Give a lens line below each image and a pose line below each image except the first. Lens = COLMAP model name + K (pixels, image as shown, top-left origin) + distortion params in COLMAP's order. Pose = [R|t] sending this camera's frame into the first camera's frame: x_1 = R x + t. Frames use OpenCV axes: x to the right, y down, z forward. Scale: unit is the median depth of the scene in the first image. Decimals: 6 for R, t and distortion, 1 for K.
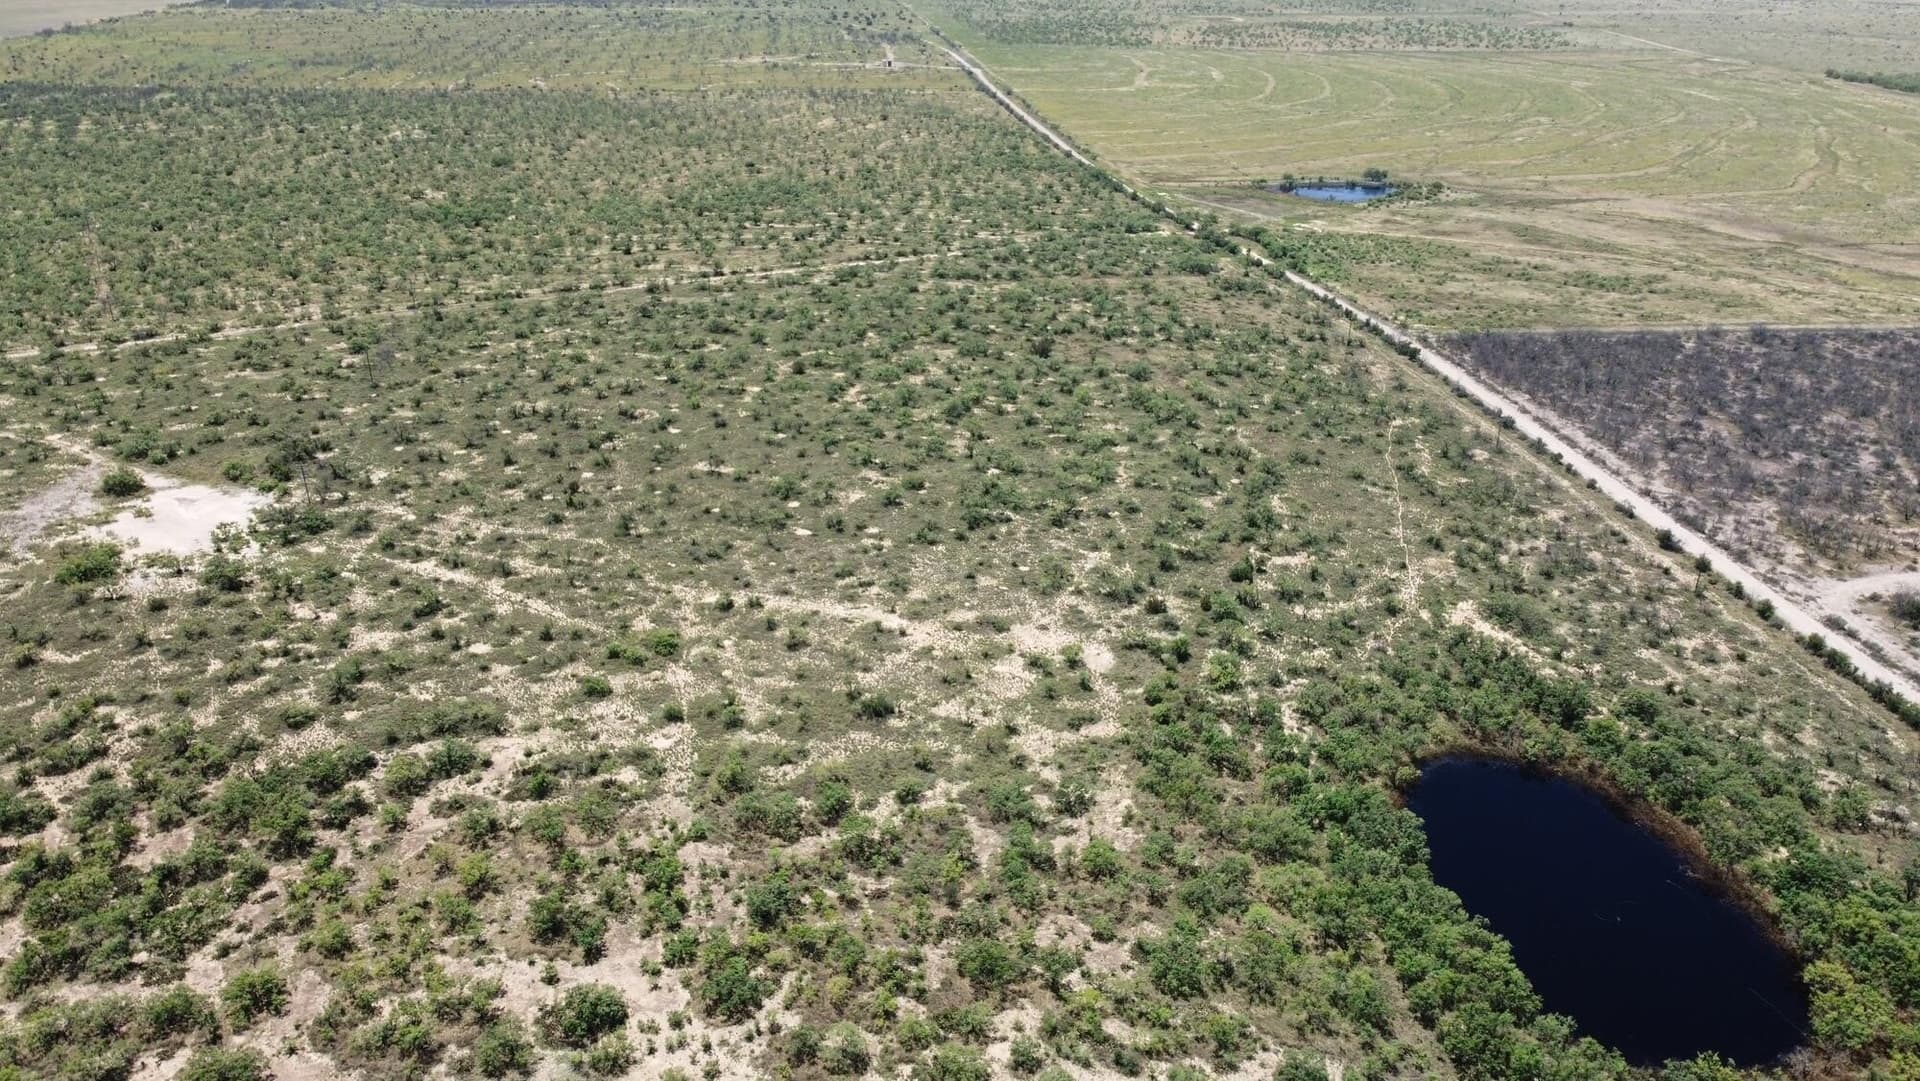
lens RADIAL K [[1449.3, 0, 955.4], [0, 1449.3, 542.9], [0, 0, 1]] dist [-0.004188, -0.005205]
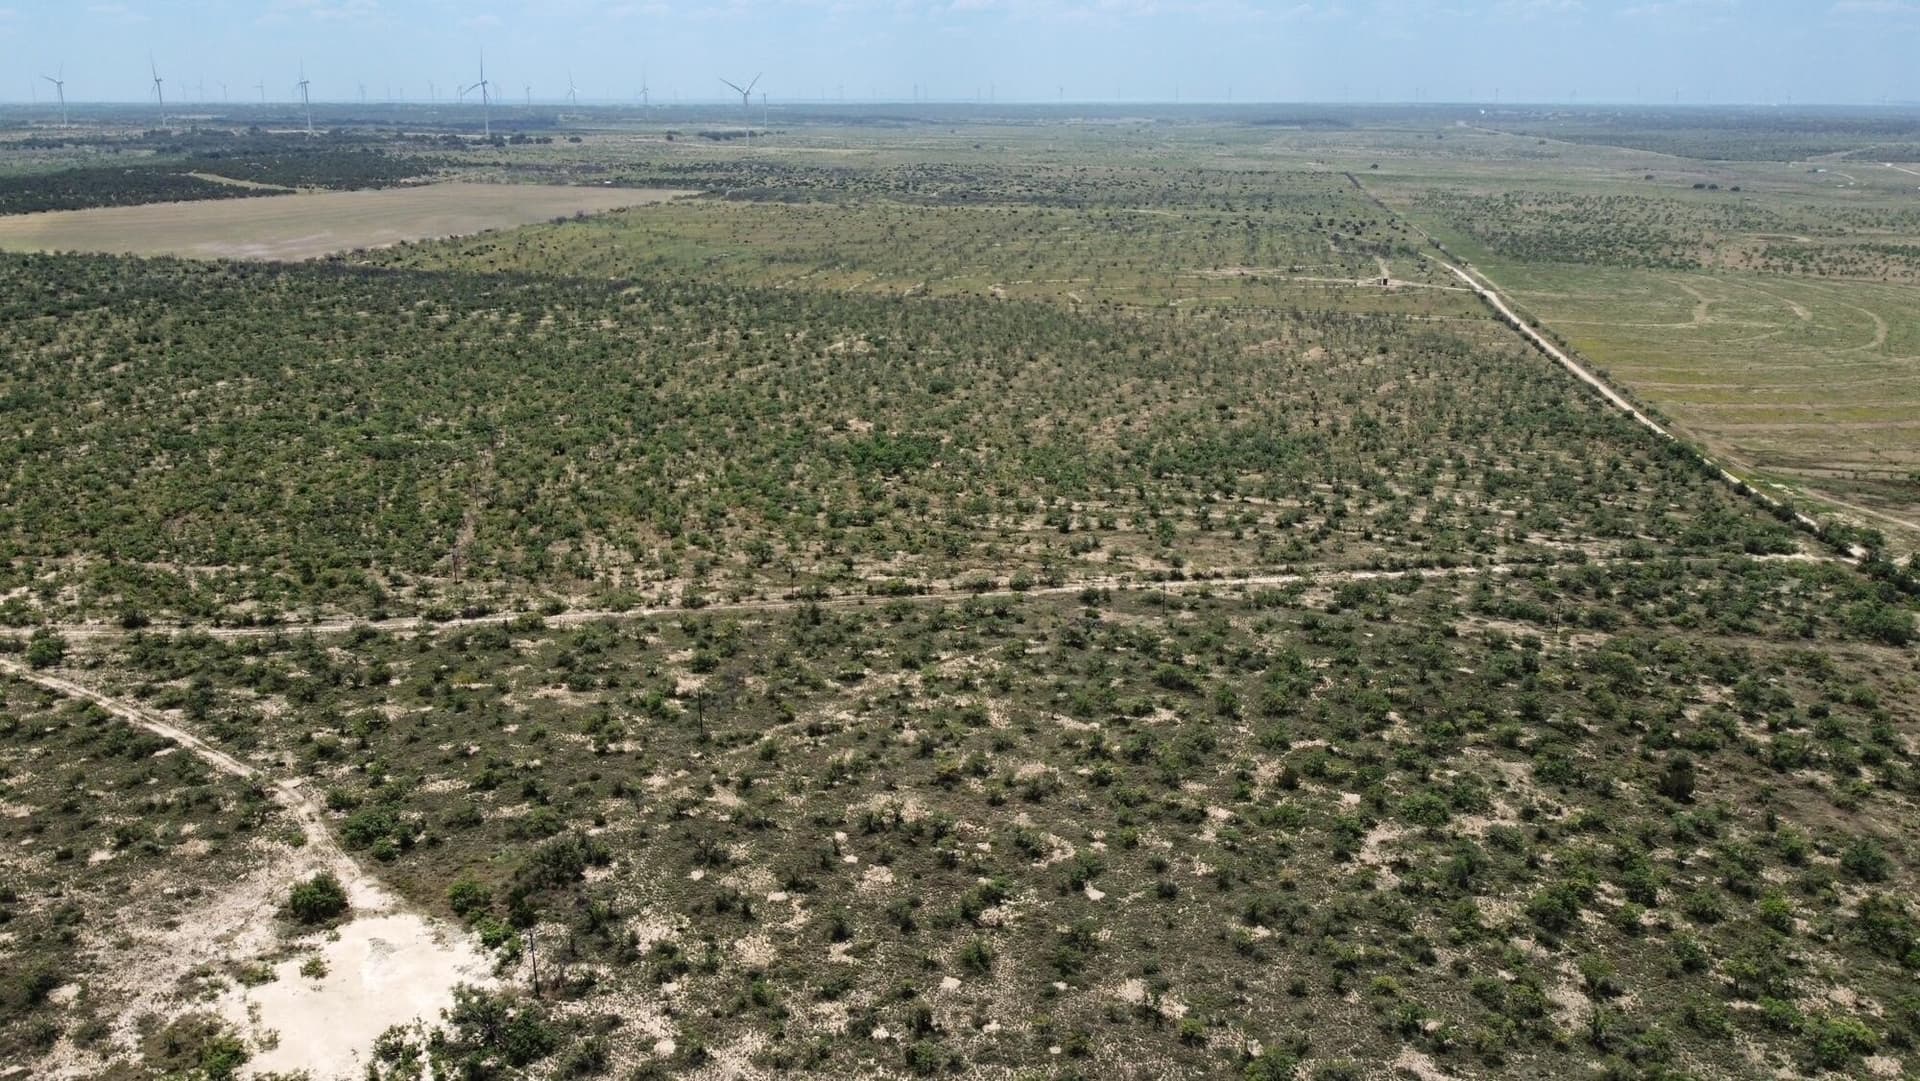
lens RADIAL K [[1449.3, 0, 957.2], [0, 1449.3, 537.5], [0, 0, 1]] dist [-0.004188, -0.005205]
pose [[0.953372, 0.088278, -0.288598, -0.062568], [-0.123804, 0.986496, -0.107226, -0.123733], [0.275235, 0.137956, 0.951427, 0.271150]]
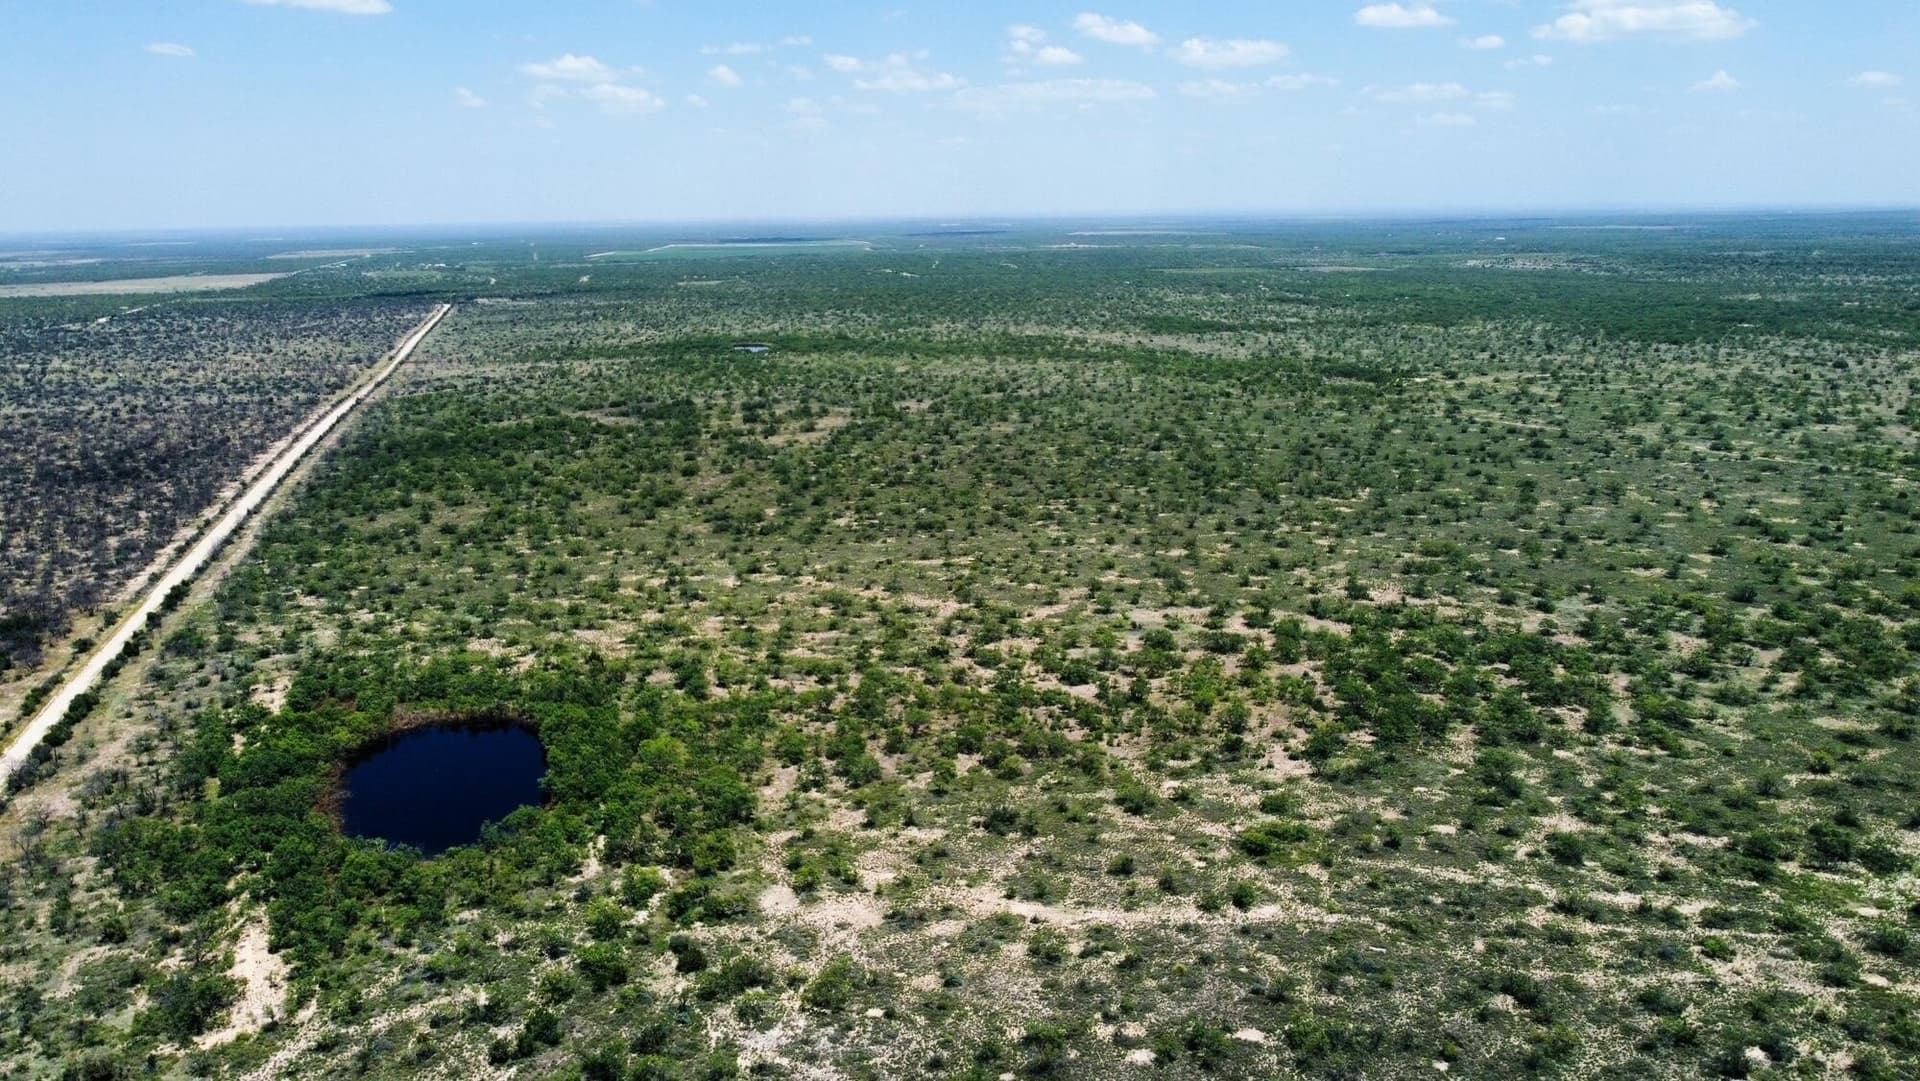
lens RADIAL K [[1449.3, 0, 960.2], [0, 1449.3, 545.0], [0, 0, 1]] dist [-0.004188, -0.005205]
pose [[-0.987954, 0.050493, -0.146275, 0.060011], [-0.048916, 0.794897, 0.604769, -0.347808], [0.146810, 0.604640, -0.782852, 0.880789]]
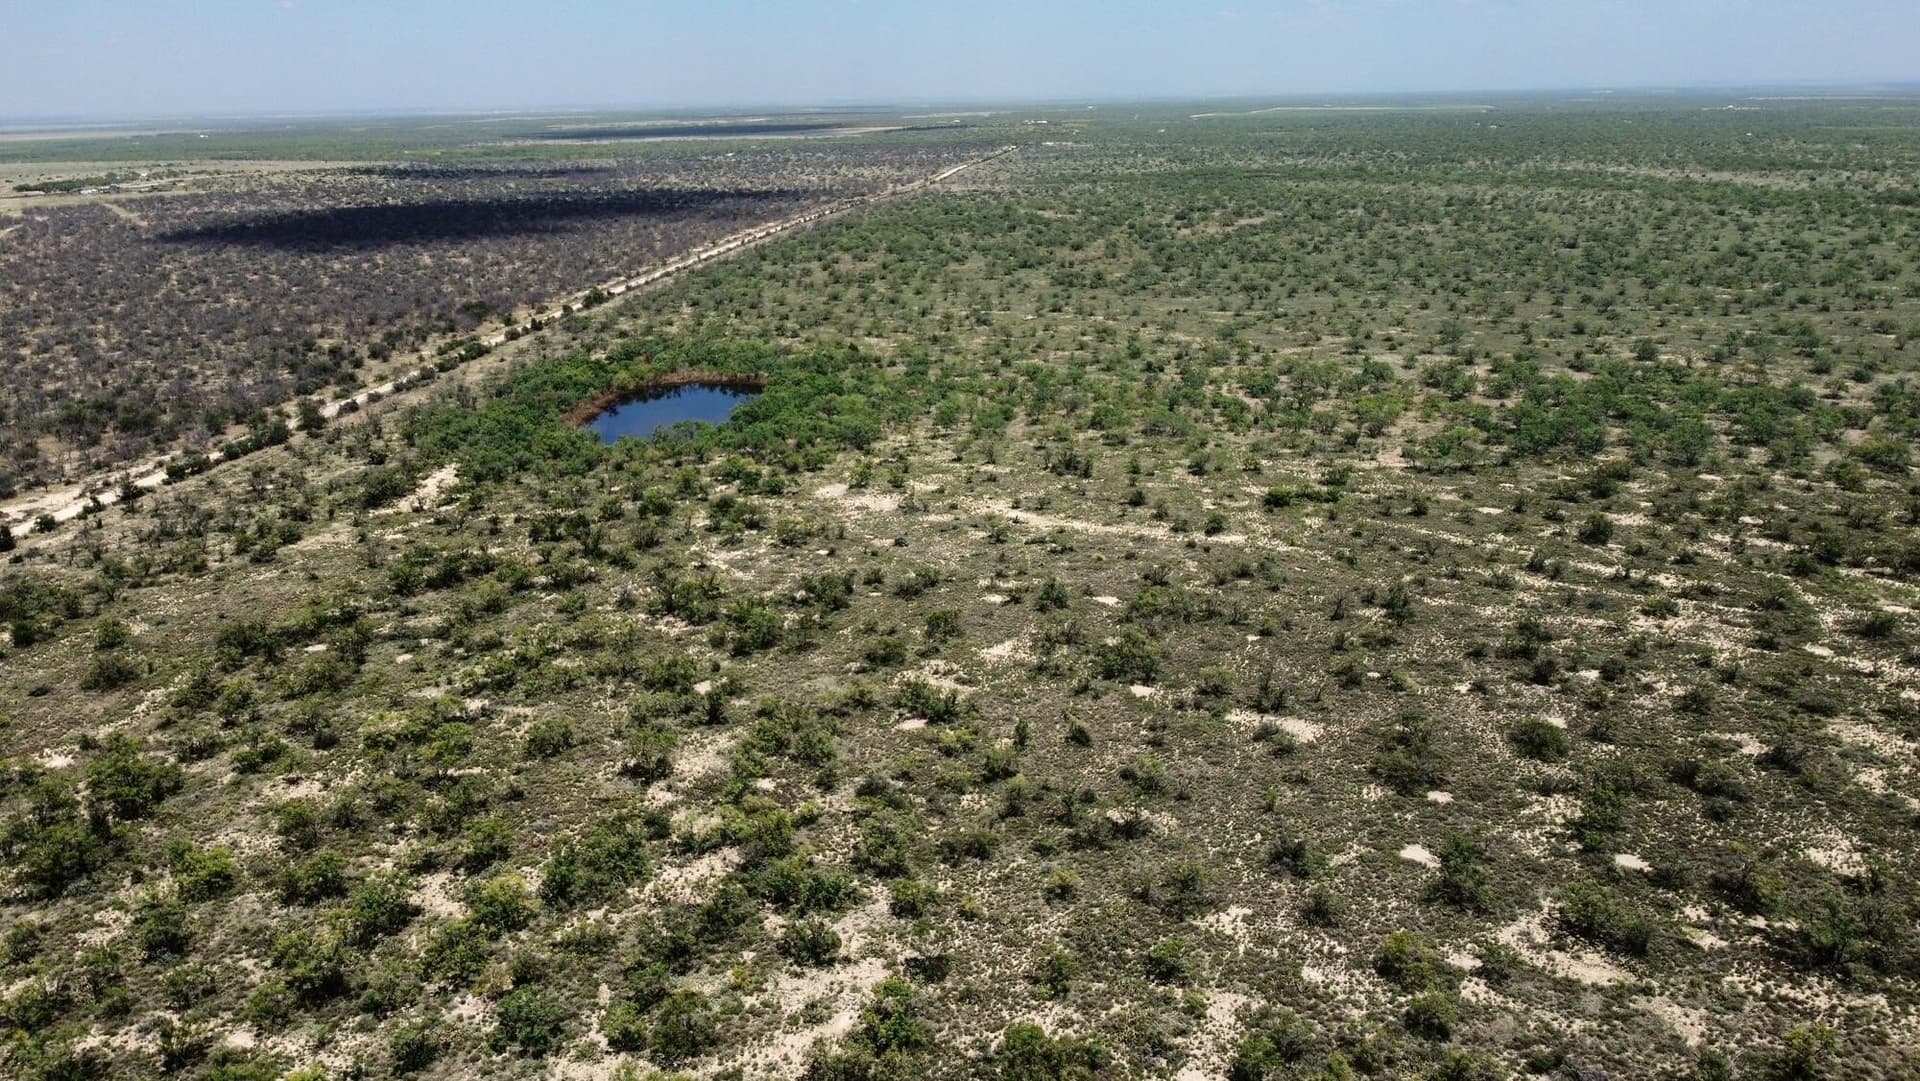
lens RADIAL K [[1449.3, 0, 961.5], [0, 1449.3, 539.7], [0, 0, 1]] dist [-0.004188, -0.005205]
pose [[-0.966452, -0.056887, 0.250470, -0.133665], [0.124484, 0.749237, 0.650498, -0.296927], [-0.224666, 0.659854, -0.717020, 0.962623]]
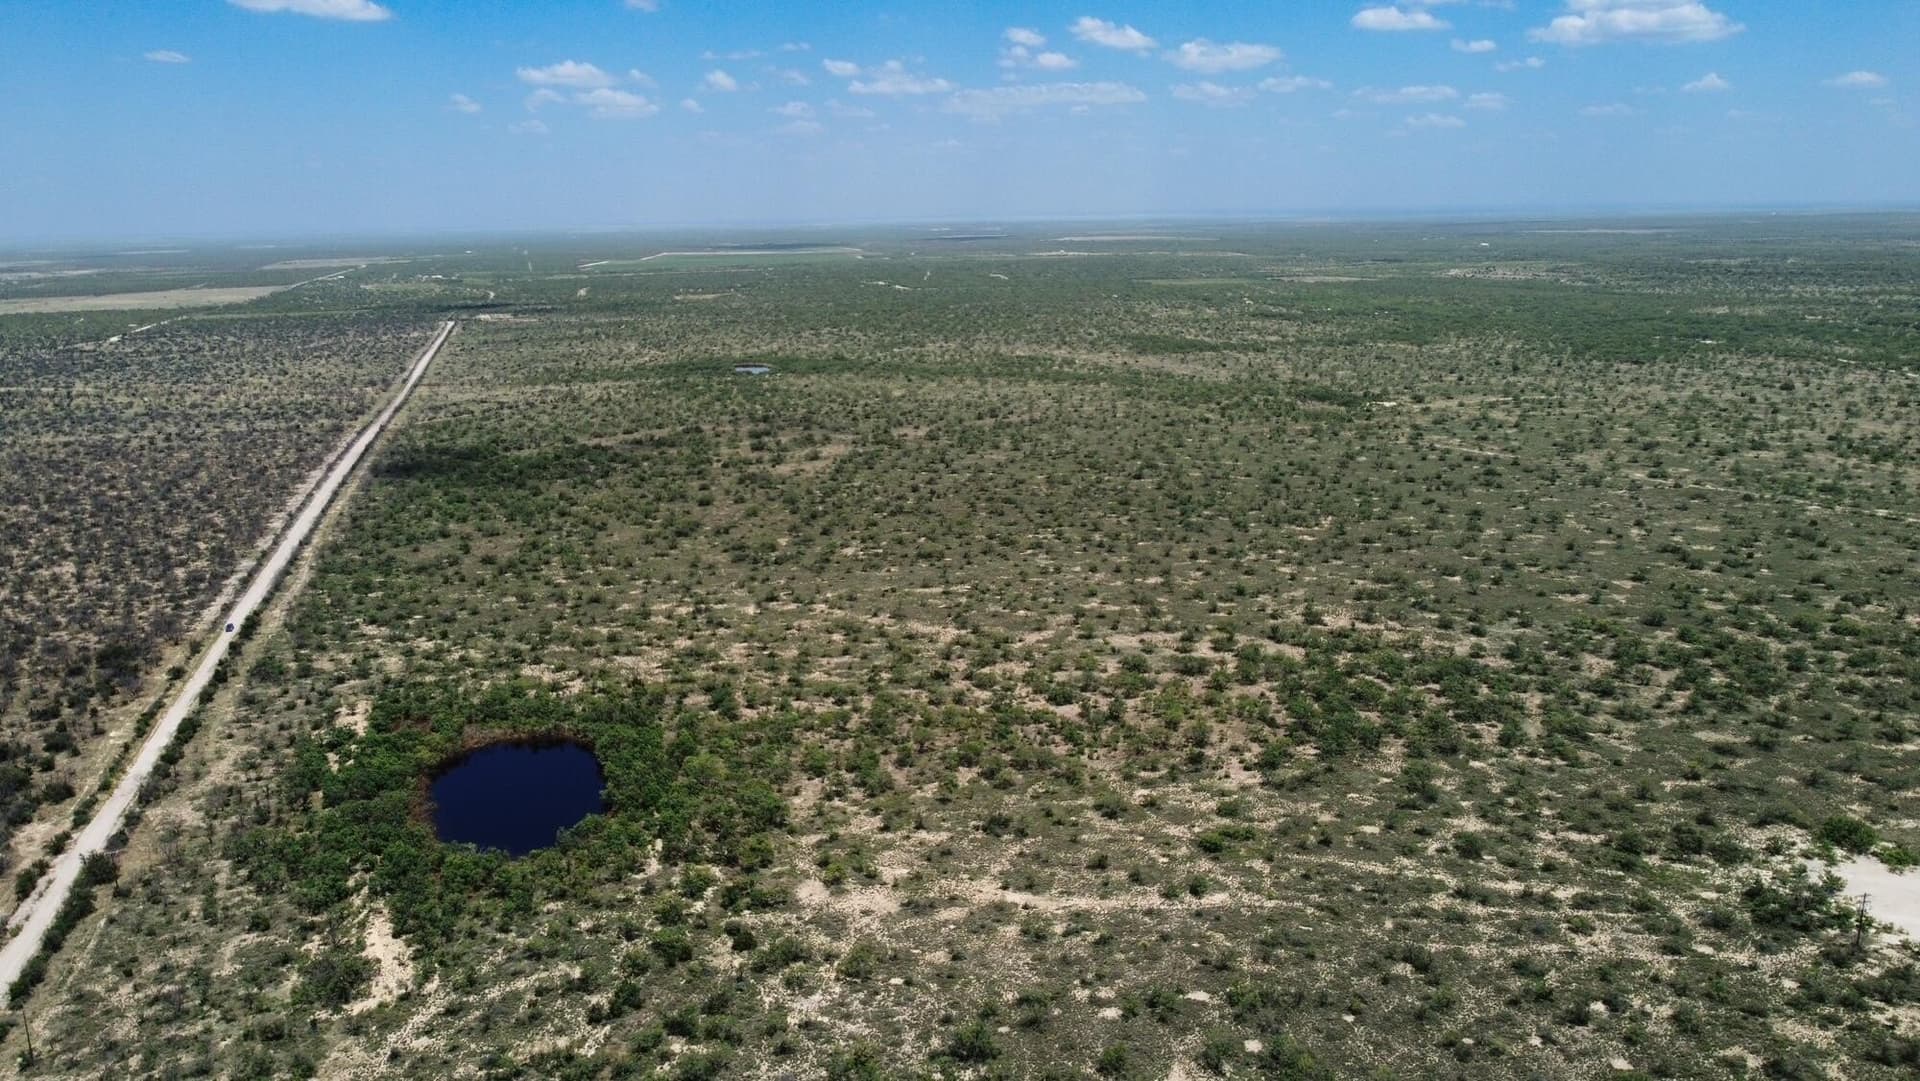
lens RADIAL K [[1449.3, 0, 960.7], [0, 1449.3, 537.1], [0, 0, 1]] dist [-0.004188, -0.005205]
pose [[-0.986786, 0.054365, -0.152638, 0.077481], [-0.048577, 0.799438, 0.598782, -0.422720], [0.154577, 0.598284, -0.786233, 0.945815]]
